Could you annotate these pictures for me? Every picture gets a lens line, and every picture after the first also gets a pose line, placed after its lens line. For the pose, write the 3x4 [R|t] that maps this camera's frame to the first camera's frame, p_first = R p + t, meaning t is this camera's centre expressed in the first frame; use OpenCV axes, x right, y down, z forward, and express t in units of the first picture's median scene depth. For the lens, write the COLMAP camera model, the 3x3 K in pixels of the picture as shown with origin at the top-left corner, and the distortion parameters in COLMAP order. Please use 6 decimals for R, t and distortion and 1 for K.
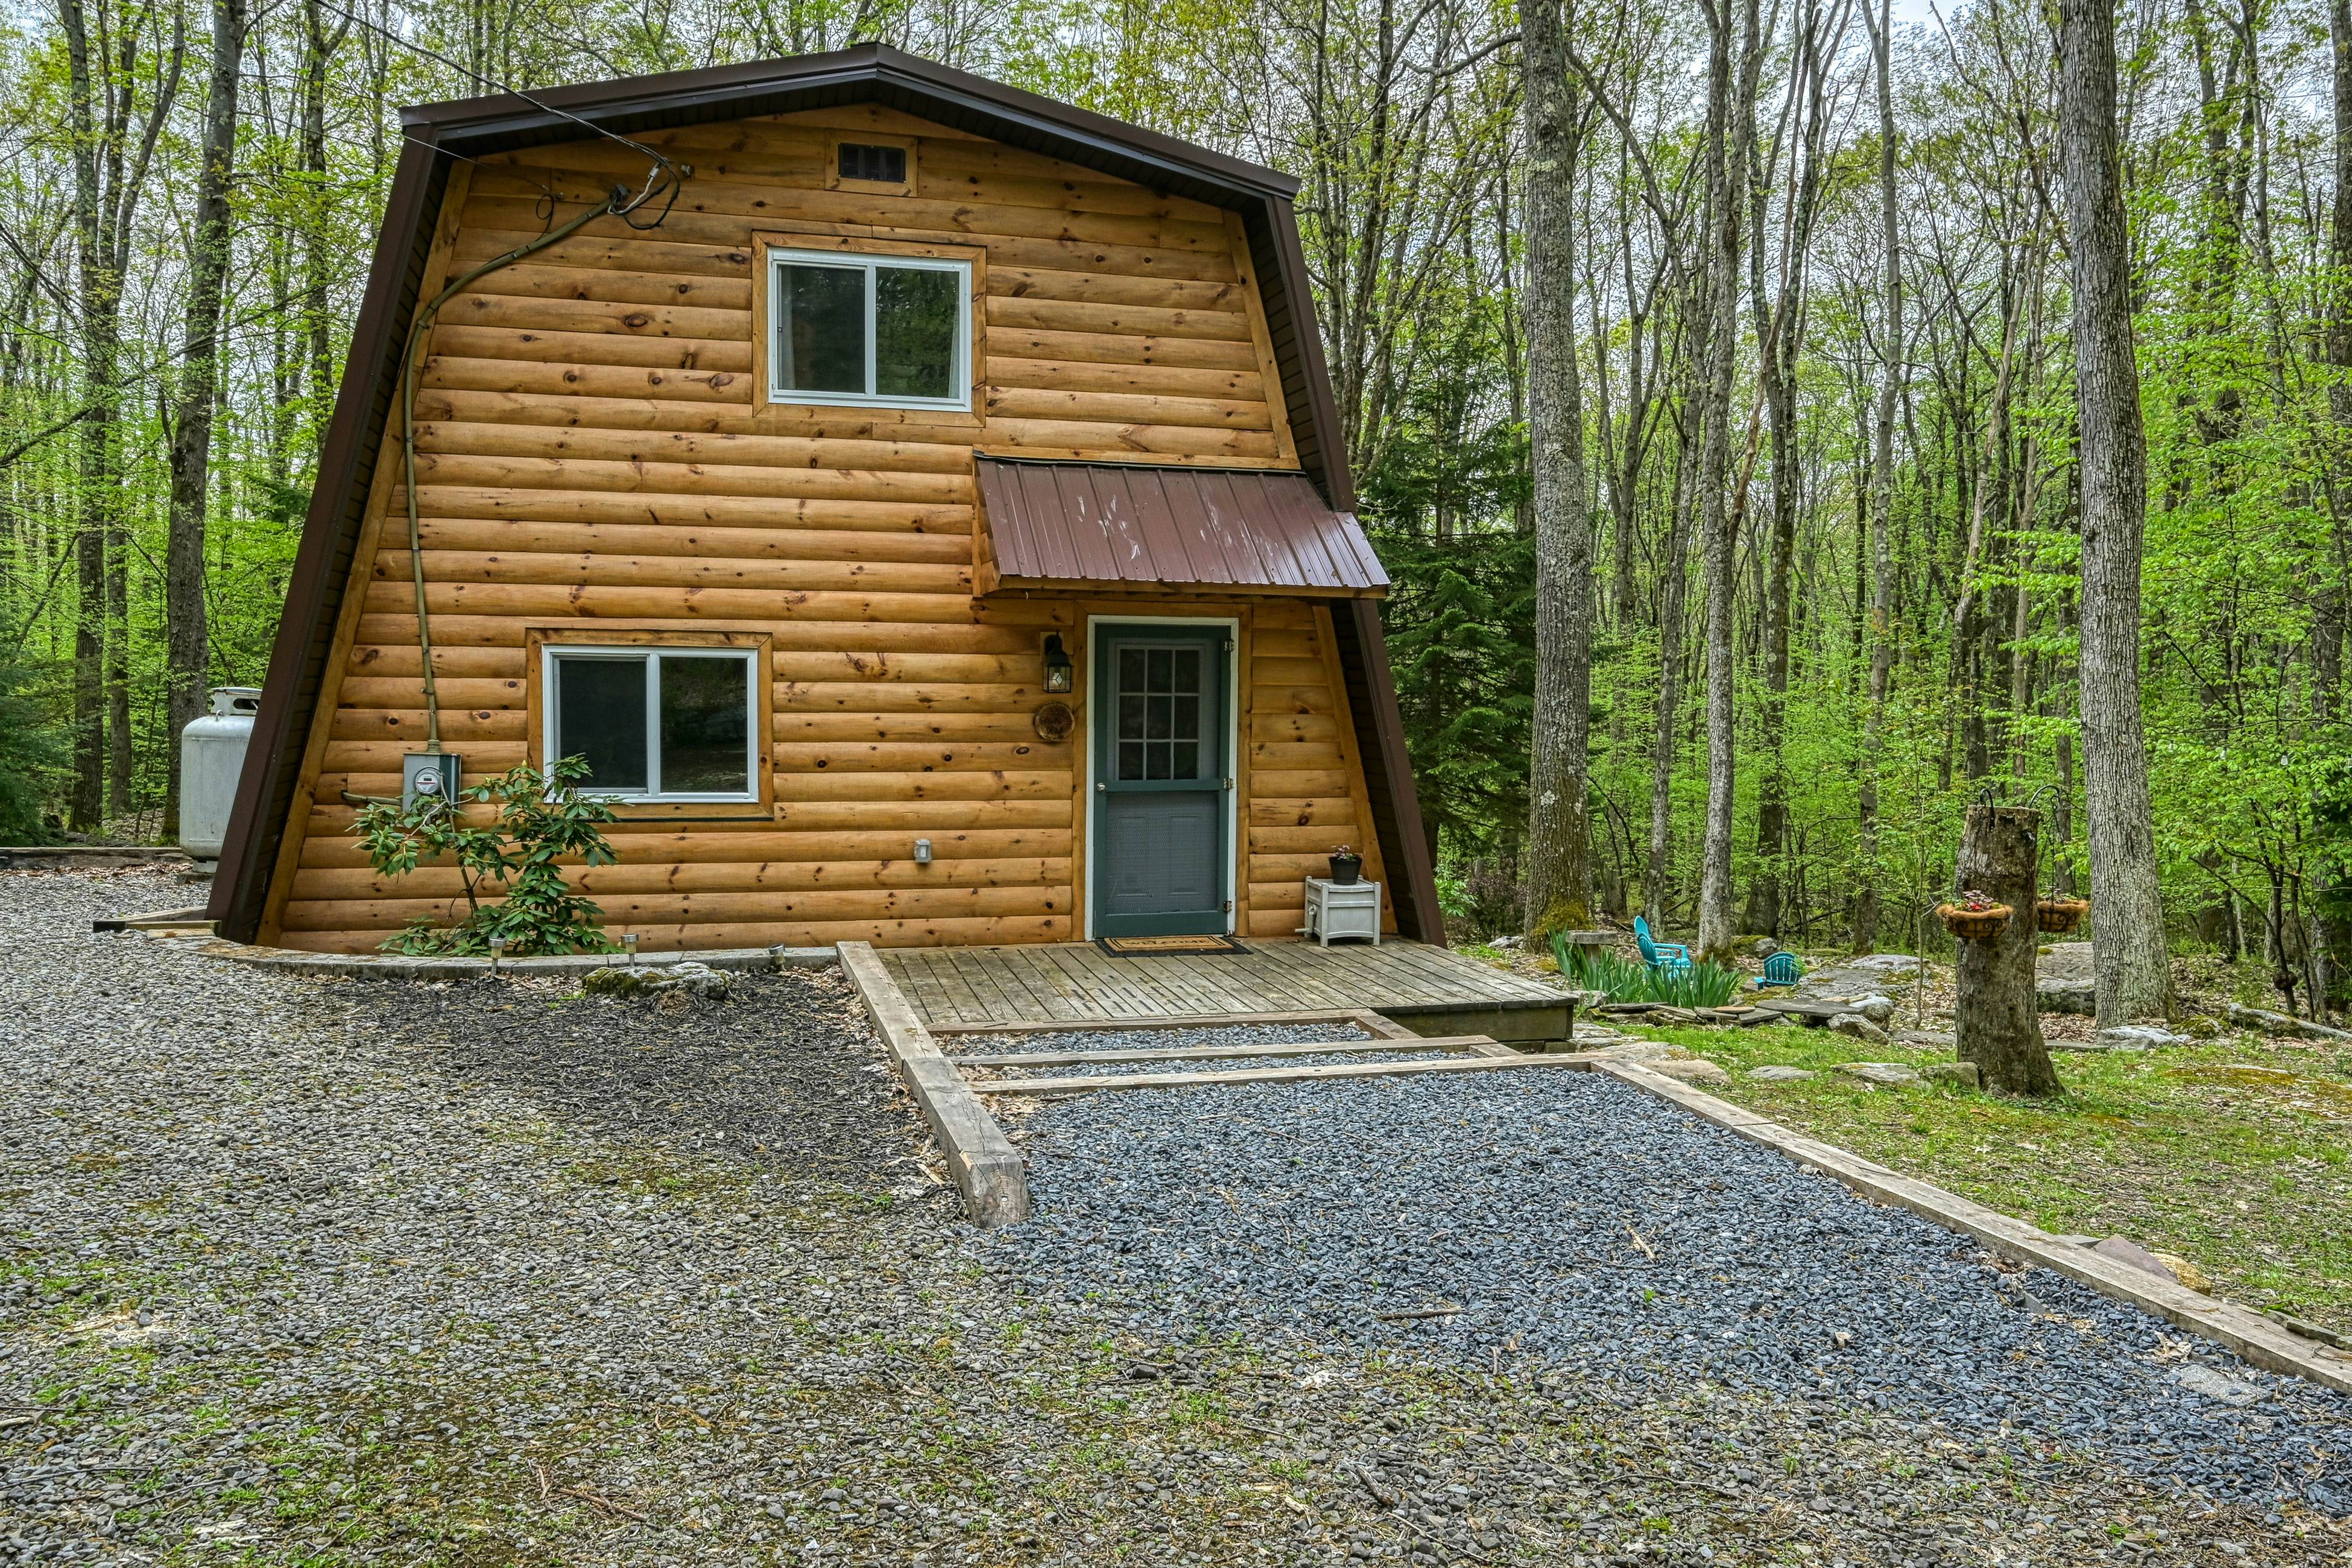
lens RADIAL K [[1964.4, 0, 1176.0], [0, 1964.4, 784.0], [0, 0, 1]] dist [-0.015185, 0.006410]
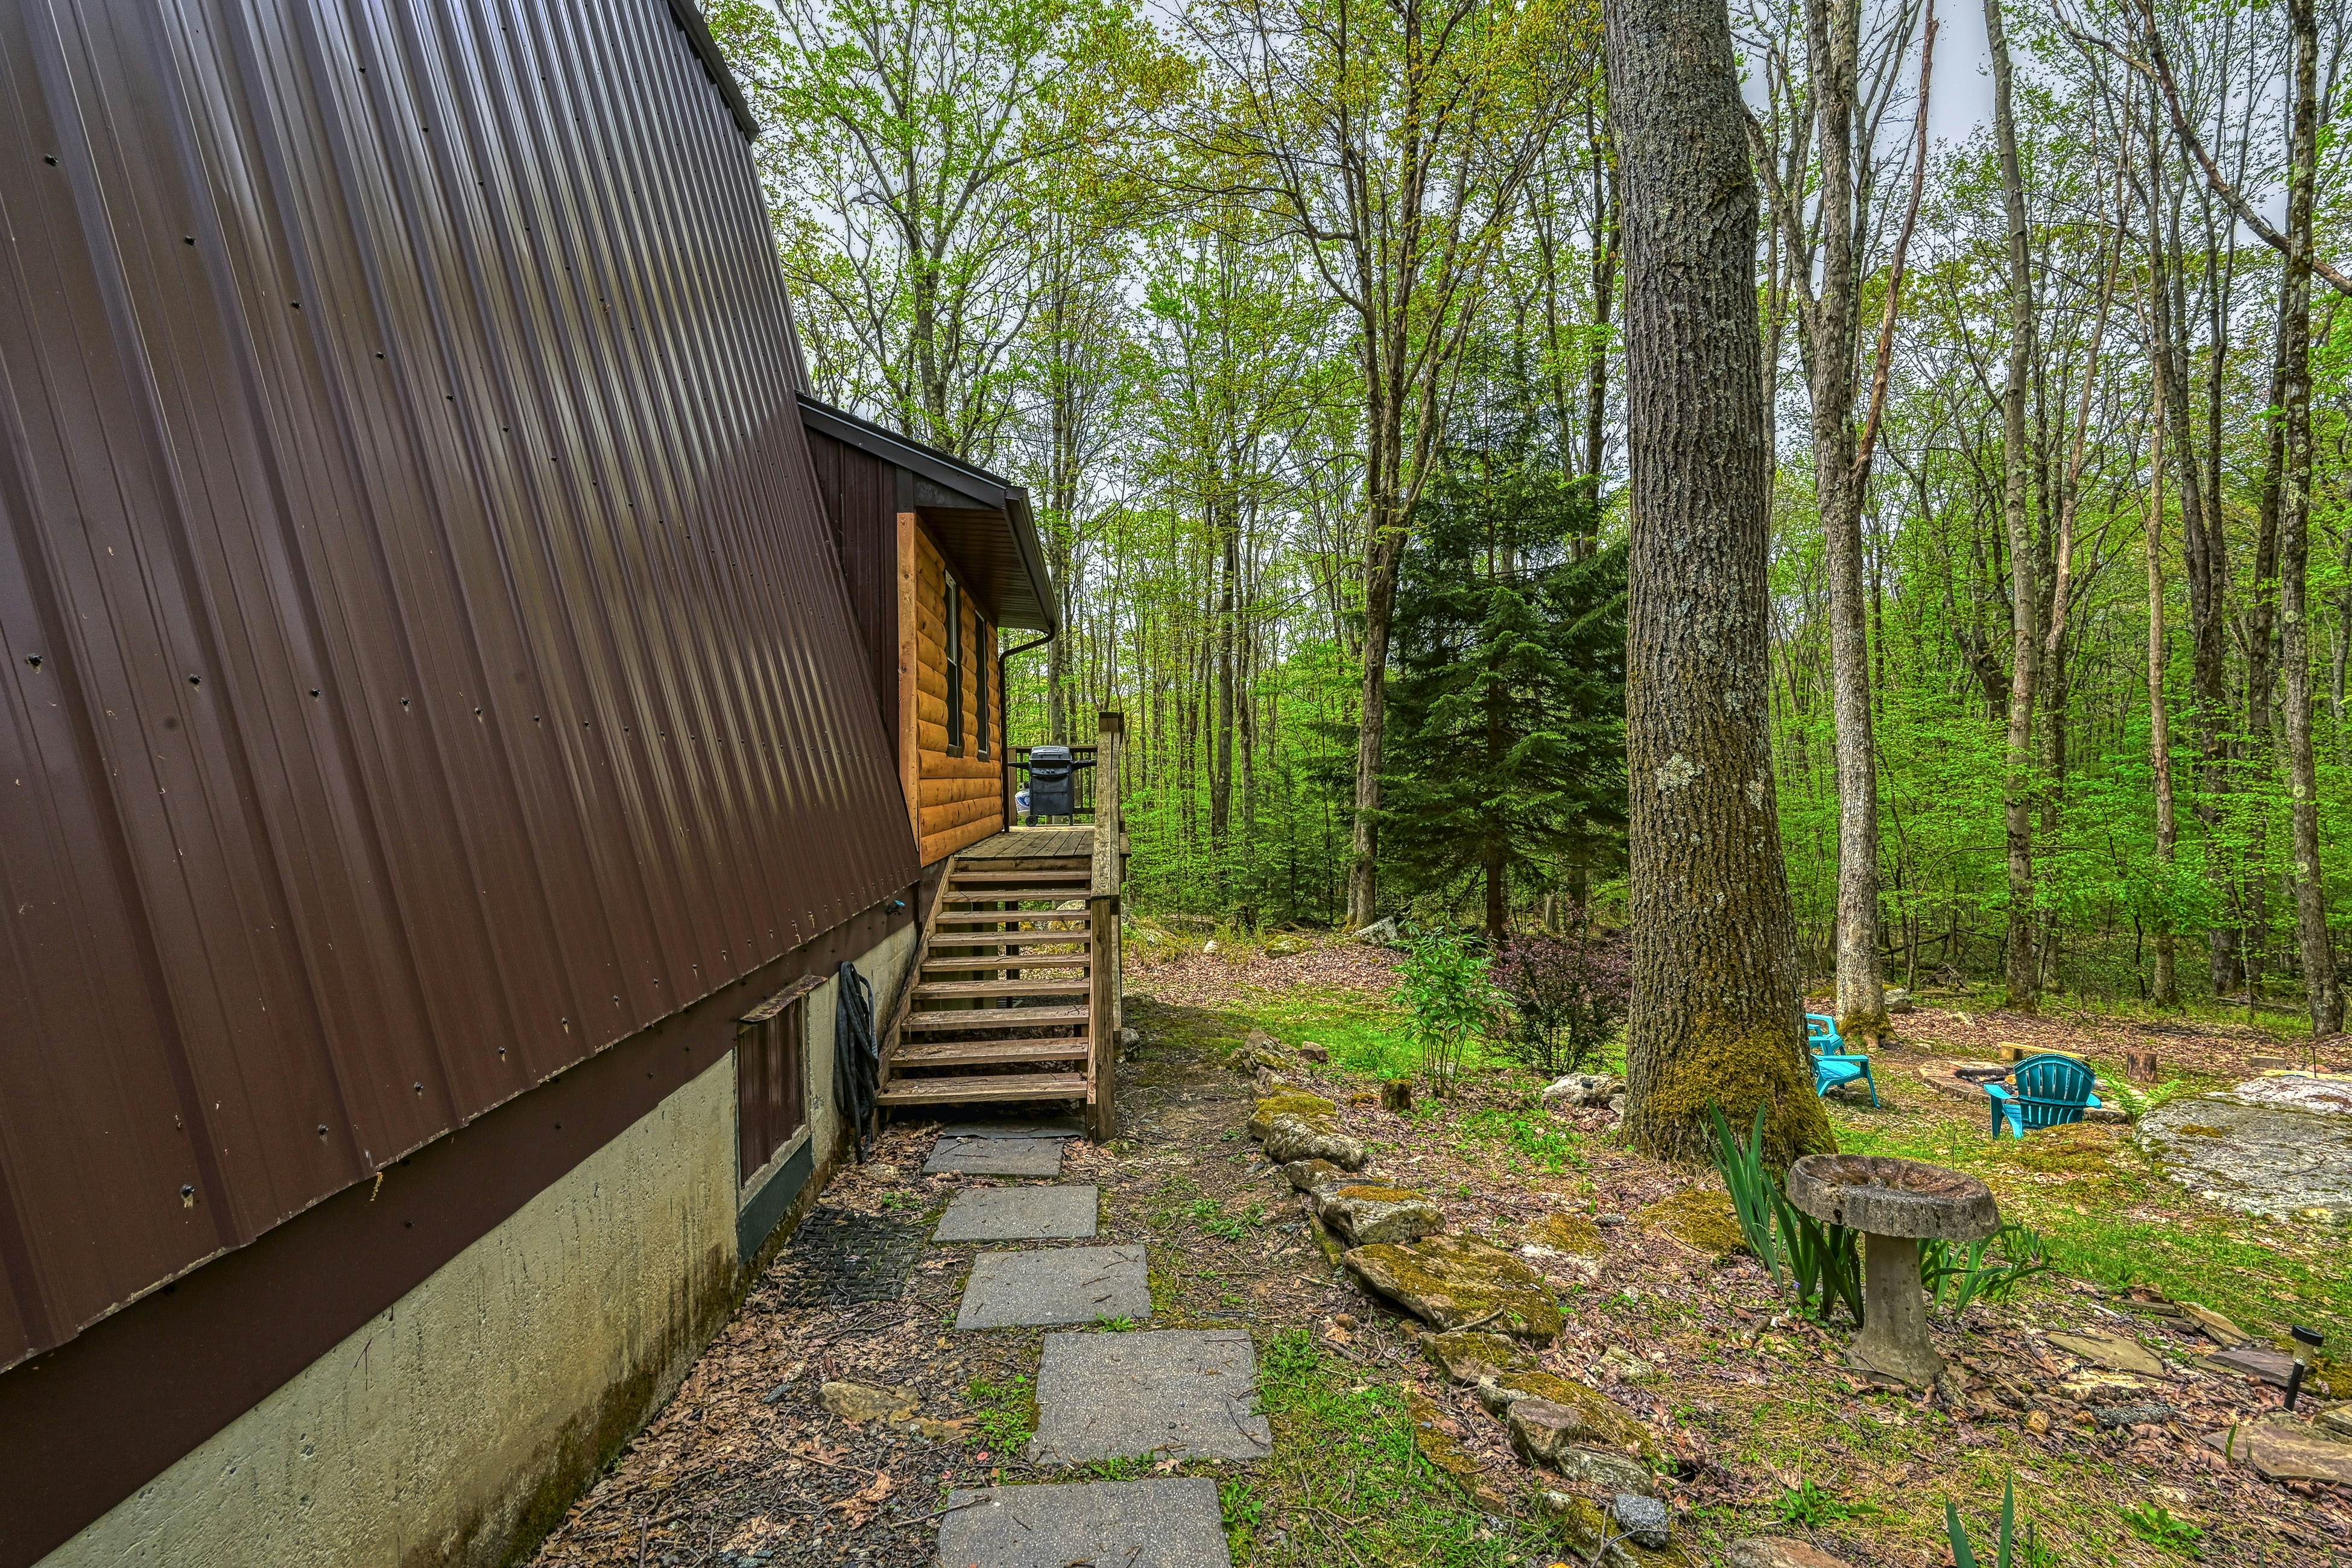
lens RADIAL K [[1078.9, 0, 1176.0], [0, 1078.9, 784.0], [0, 0, 1]] dist [-0.001292, -0.000077]
pose [[0.982584, -0.026515, -0.183919, 0.088711], [0.015014, 0.997860, -0.063643, 0.015777], [0.185212, 0.059773, 0.980879, 0.525933]]
